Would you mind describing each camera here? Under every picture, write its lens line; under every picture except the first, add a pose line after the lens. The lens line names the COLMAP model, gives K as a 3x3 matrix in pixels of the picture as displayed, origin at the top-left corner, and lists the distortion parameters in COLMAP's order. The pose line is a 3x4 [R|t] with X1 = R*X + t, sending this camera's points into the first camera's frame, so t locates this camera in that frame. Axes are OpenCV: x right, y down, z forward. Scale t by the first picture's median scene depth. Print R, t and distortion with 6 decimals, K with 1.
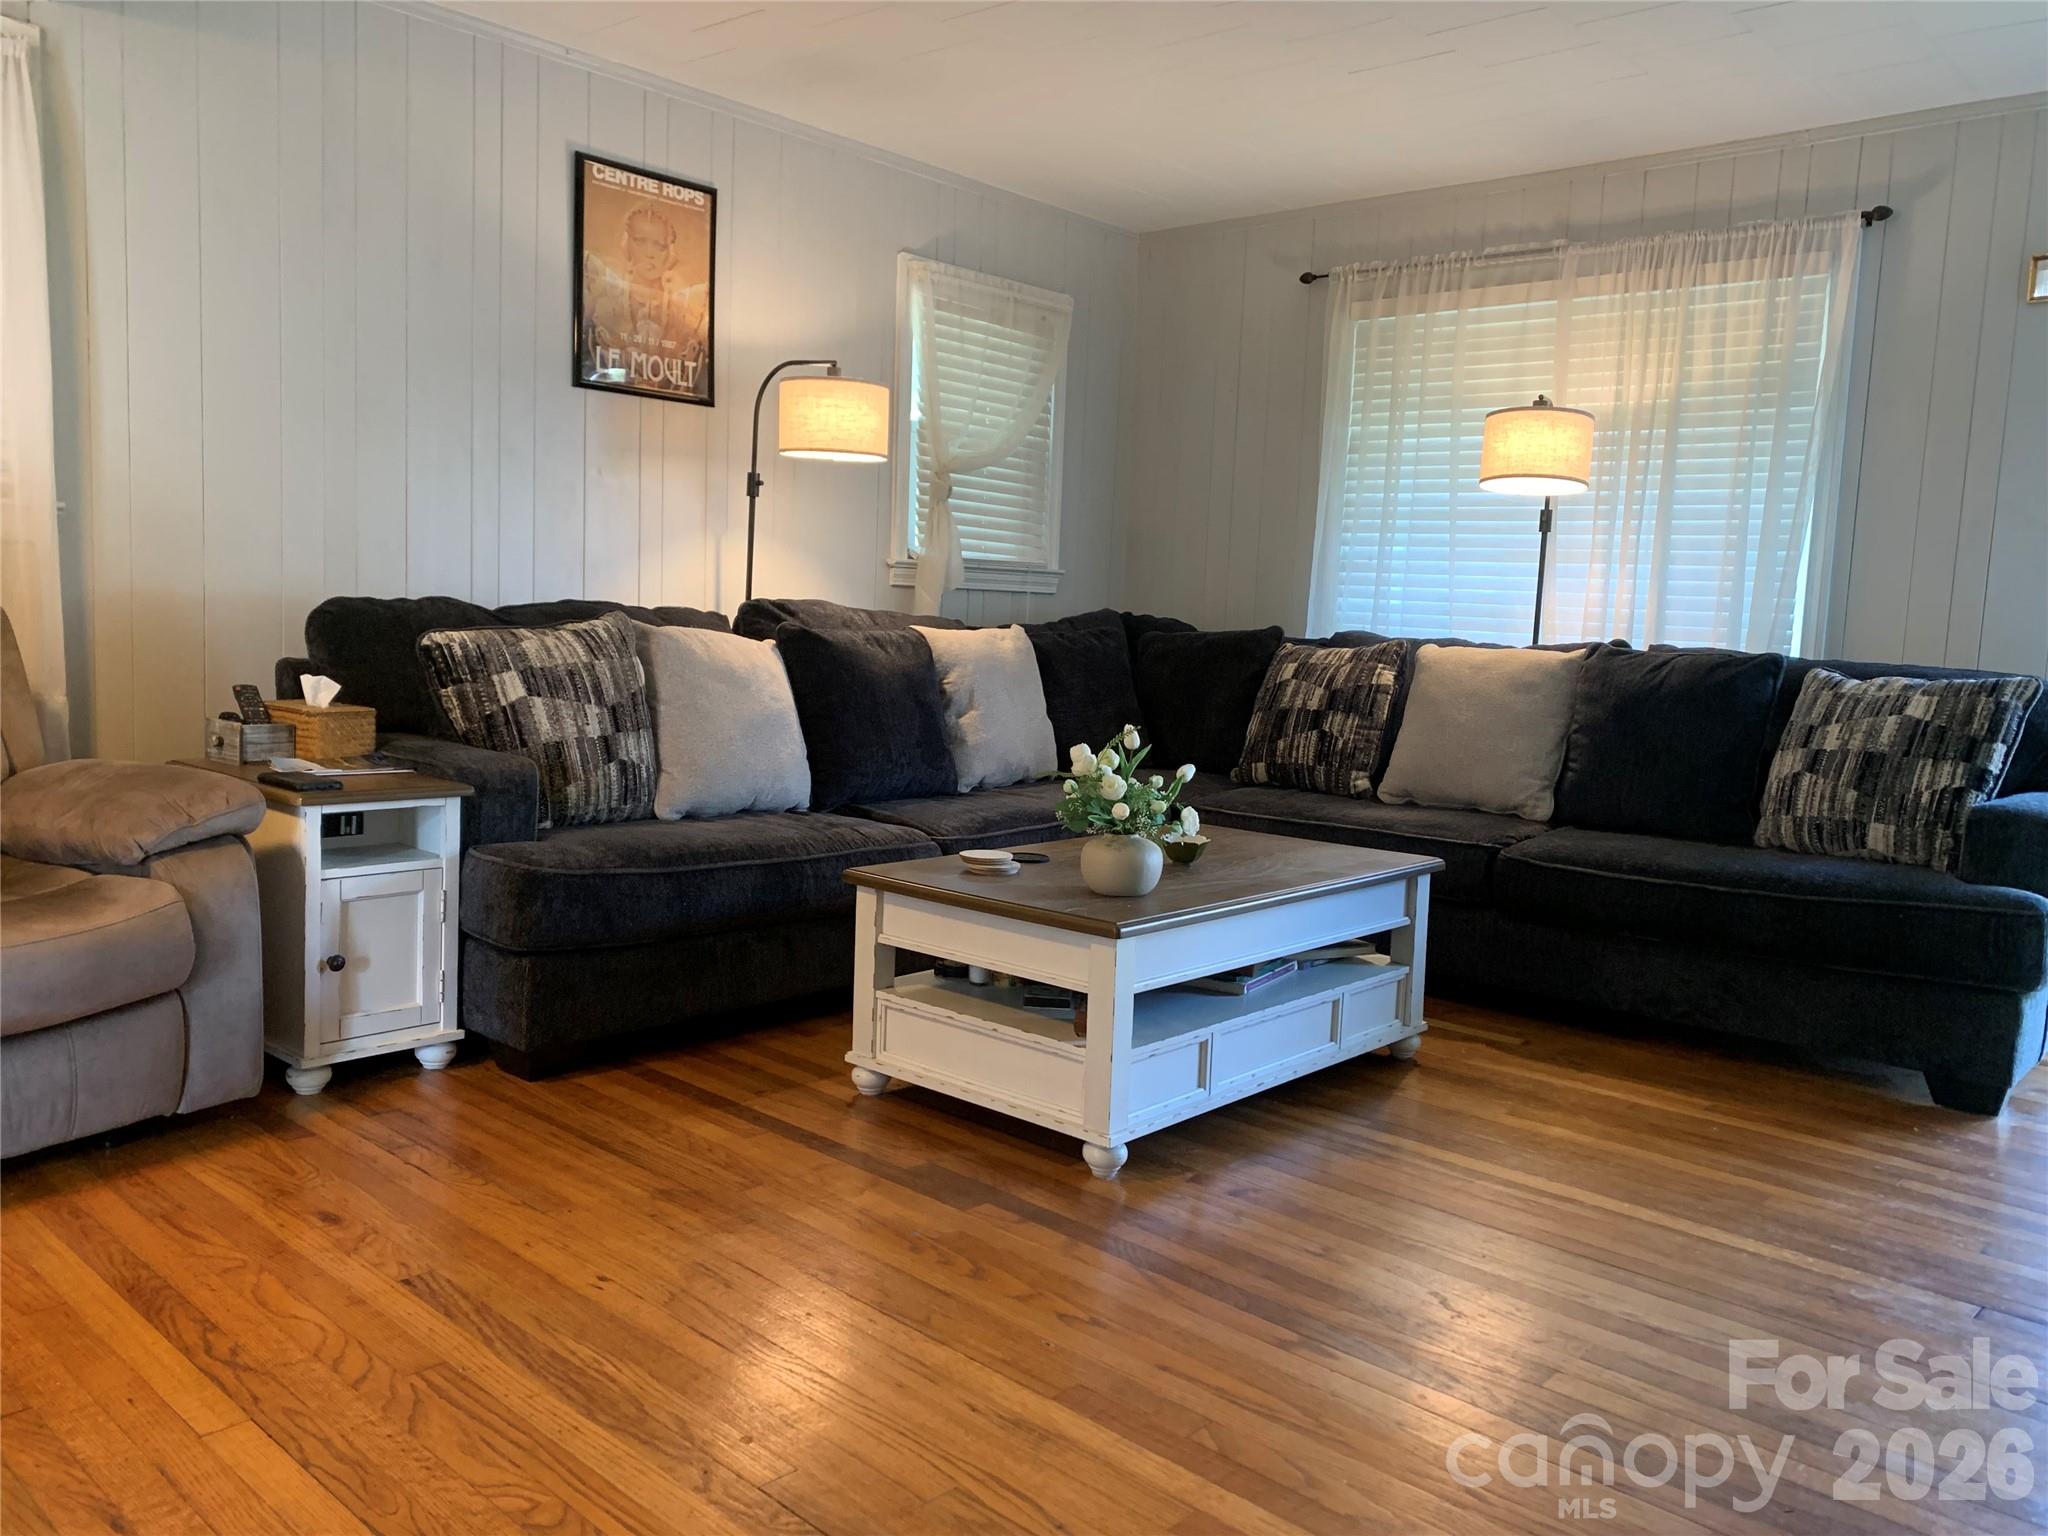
lens RADIAL K [[1572.8, 0, 1024.0], [0, 1572.8, 768.0], [0, 0, 1]] dist [-0.002214, 0.002328]
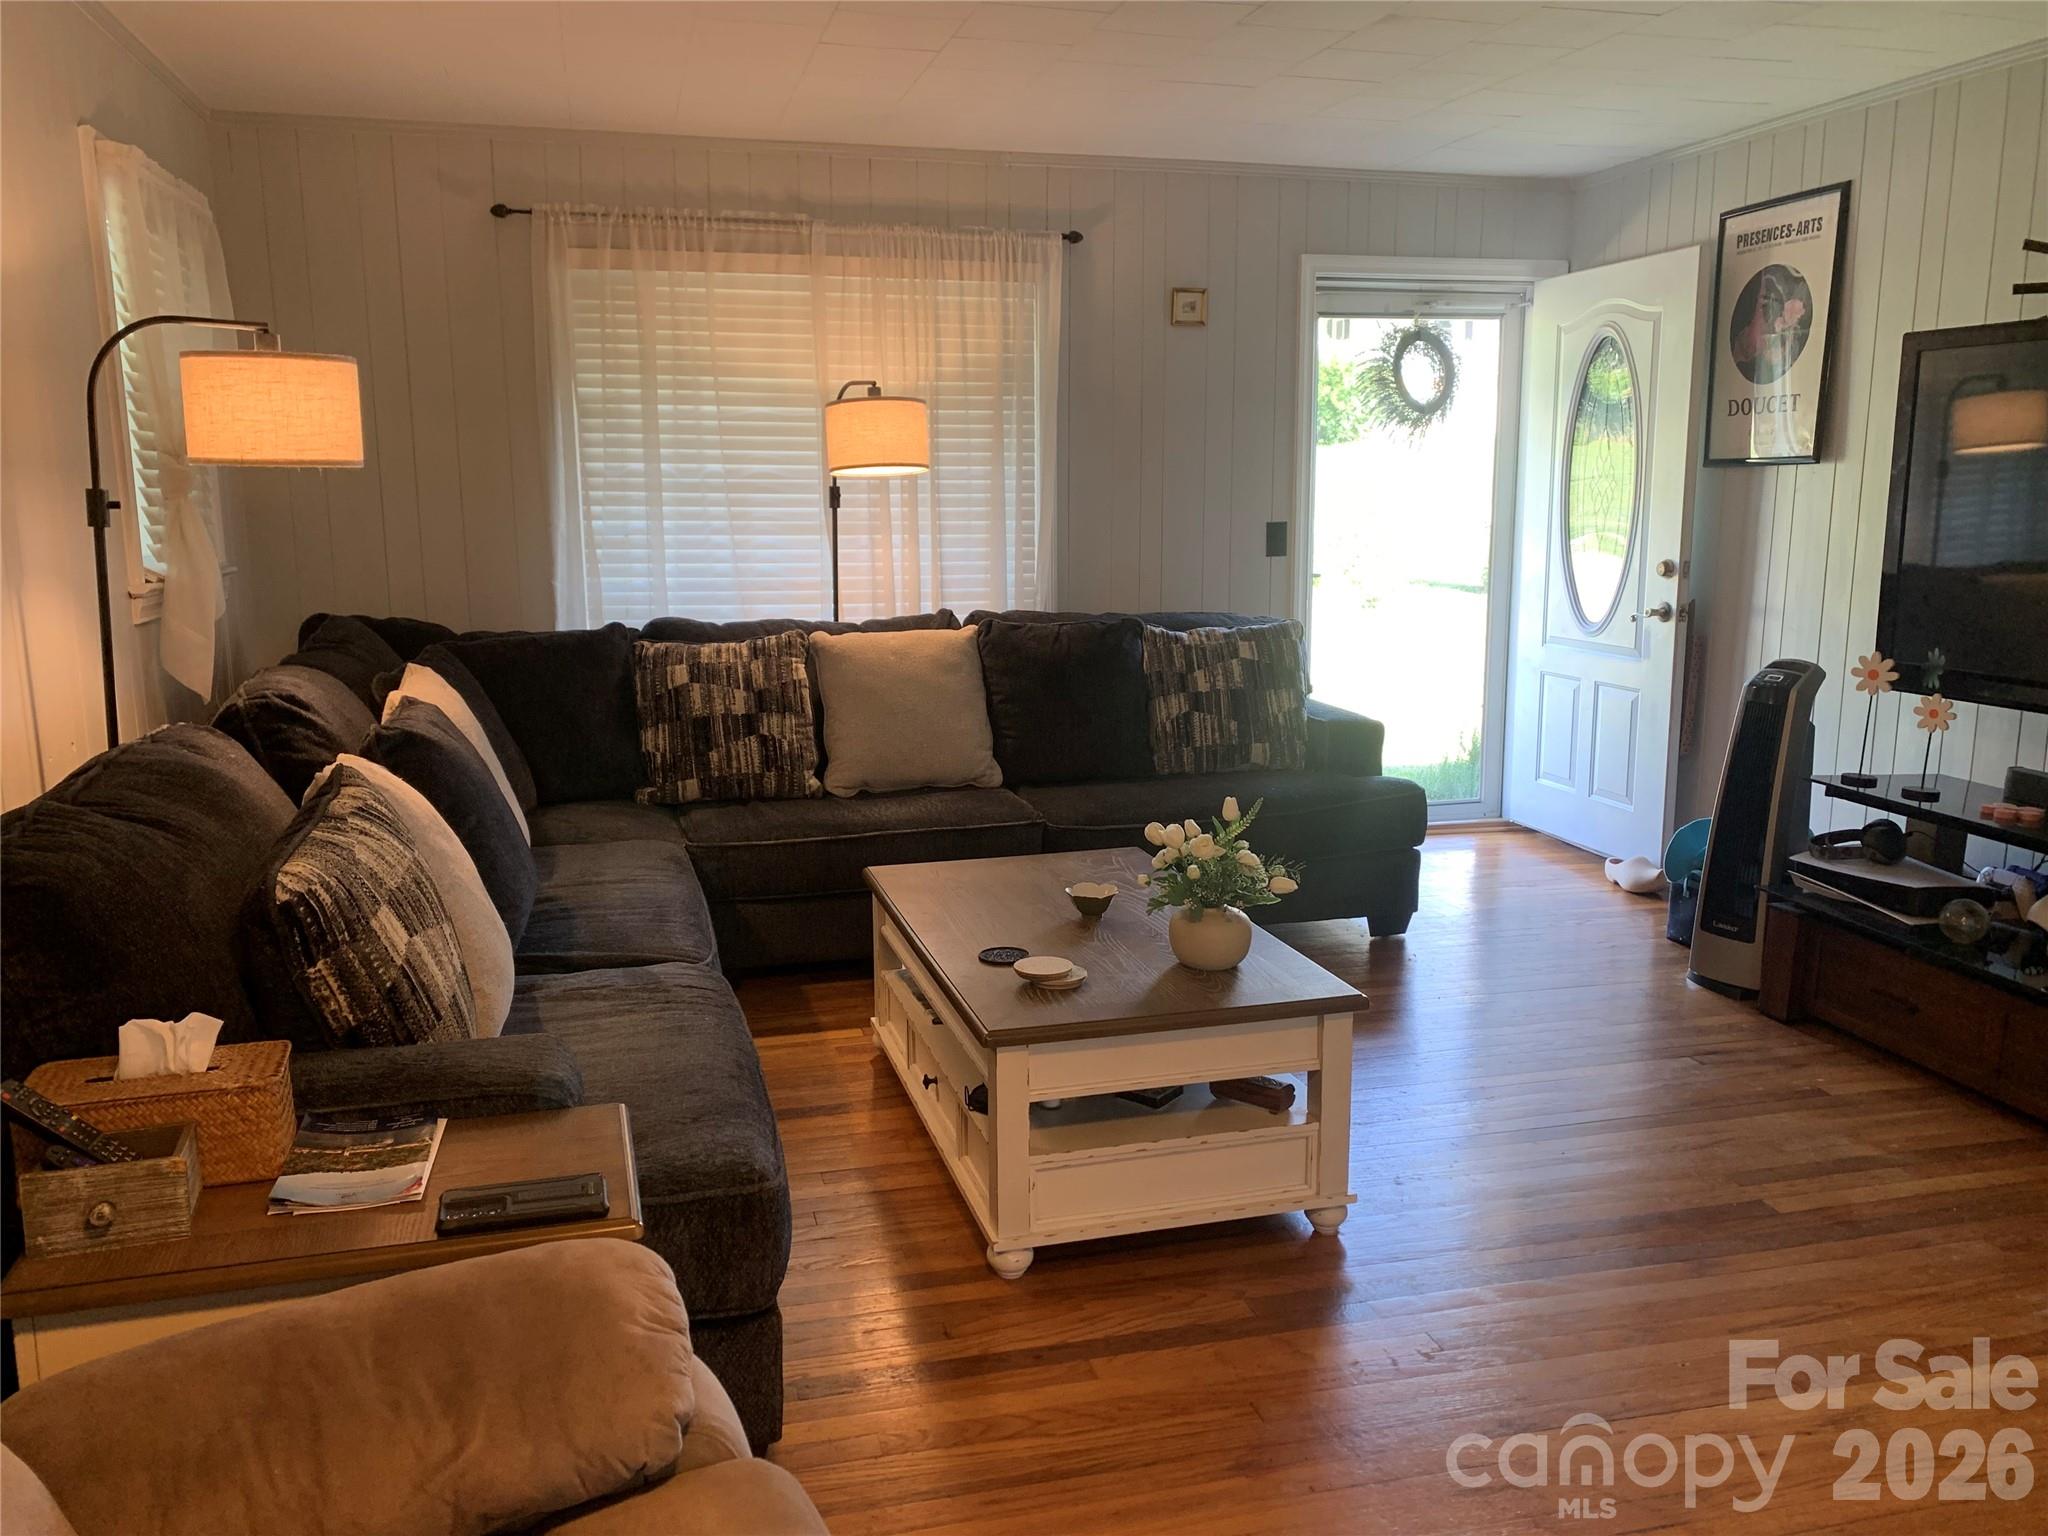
lens RADIAL K [[1560.0, 0, 1024.0], [0, 1560.0, 768.0], [0, 0, 1]] dist [-0.033420, -0.003505]
pose [[0.540457, -0.190621, 0.819494, -0.504934], [0.111052, 0.981637, 0.155099, -0.134307], [-0.834011, 0.007182, 0.551701, 0.355927]]
